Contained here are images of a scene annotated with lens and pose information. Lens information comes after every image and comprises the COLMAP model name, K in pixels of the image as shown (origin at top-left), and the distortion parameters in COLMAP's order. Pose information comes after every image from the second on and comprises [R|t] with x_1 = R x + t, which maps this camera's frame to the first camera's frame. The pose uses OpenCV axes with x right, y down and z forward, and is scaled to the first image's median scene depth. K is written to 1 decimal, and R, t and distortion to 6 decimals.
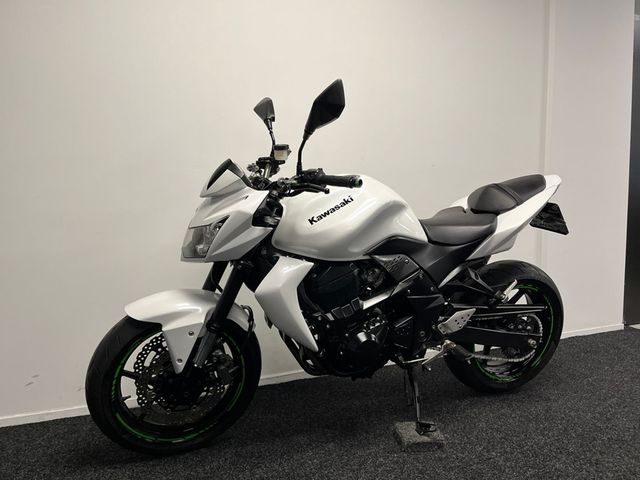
lens RADIAL K [[479.8, 0, 323.8], [0, 479.8, 242.5], [0, 0, 1]] dist [0.081228, -0.107534]
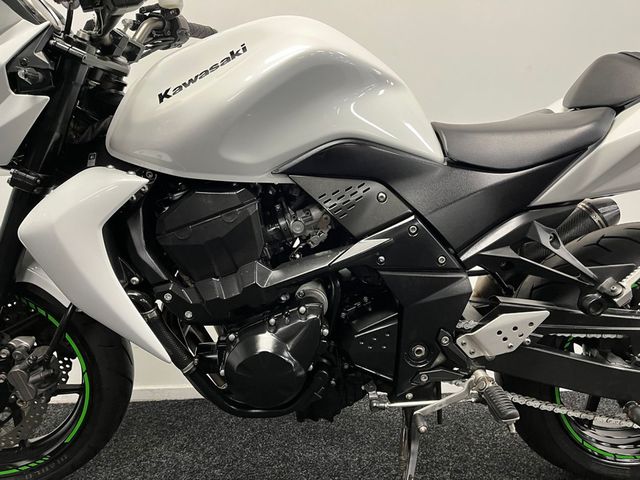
lens RADIAL K [[479.8, 0, 323.8], [0, 479.8, 242.5], [0, 0, 1]] dist [0.081228, -0.107534]
pose [[0.953549, 0.055164, -0.296142, 0.271586], [-0.051069, 0.998463, 0.021549, 0.080345], [0.296876, -0.005424, 0.954901, 0.551563]]
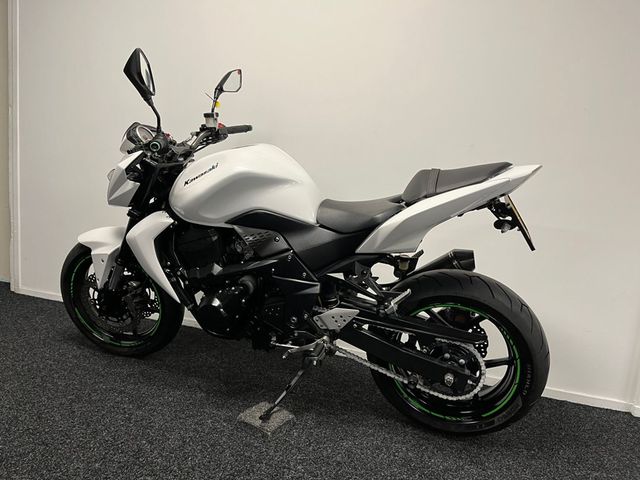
lens RADIAL K [[478.4, 0, 320.0], [0, 478.4, 240.0], [0, 0, 1]] dist [0.086904, -0.118789]
pose [[0.774523, 0.174301, -0.608057, 0.847193], [-0.151695, 0.984416, 0.088961, -0.058270], [0.614087, 0.023337, 0.788893, 0.319263]]
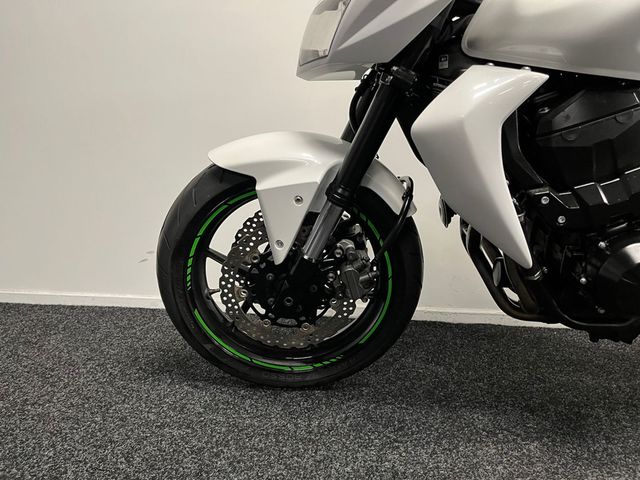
lens RADIAL K [[478.6, 0, 328.0], [0, 478.6, 233.5], [0, 0, 1]] dist [0.031997, -0.007405]
pose [[0.911967, 0.122665, -0.391496, -0.012996], [-0.083565, 0.989790, 0.115465, 0.146231], [0.401662, -0.072585, 0.912907, 0.449538]]
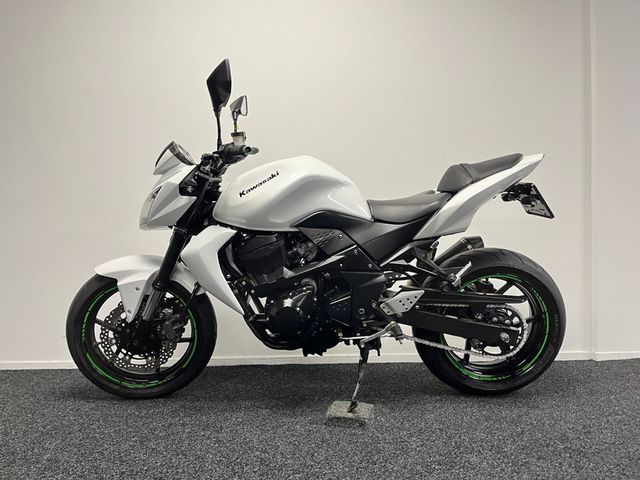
lens RADIAL K [[478.4, 0, 320.0], [0, 478.4, 240.0], [0, 0, 1]] dist [0.086904, -0.118789]
pose [[0.942244, 0.010891, -0.334750, 0.490714], [-0.036863, 0.996771, -0.071330, 0.125981], [0.332893, 0.079550, 0.939603, 0.031807]]
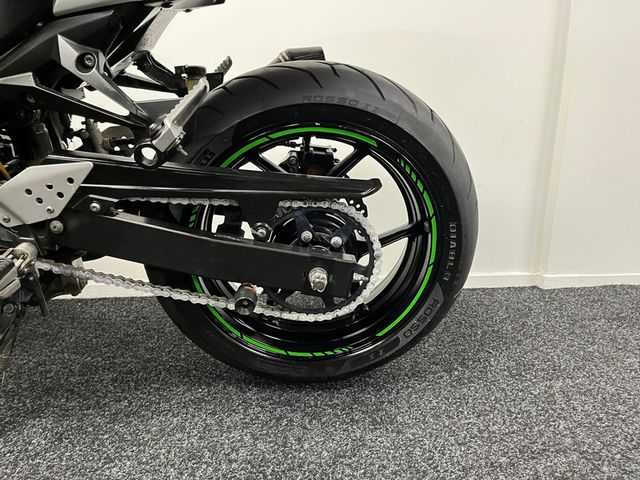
lens RADIAL K [[478.4, 0, 320.0], [0, 478.4, 240.0], [0, 0, 1]] dist [0.086904, -0.118789]
pose [[0.956822, 0.093135, -0.275351, 0.640800], [-0.048066, 0.984933, 0.166121, 0.140996], [0.286674, -0.145713, 0.946882, 0.797663]]
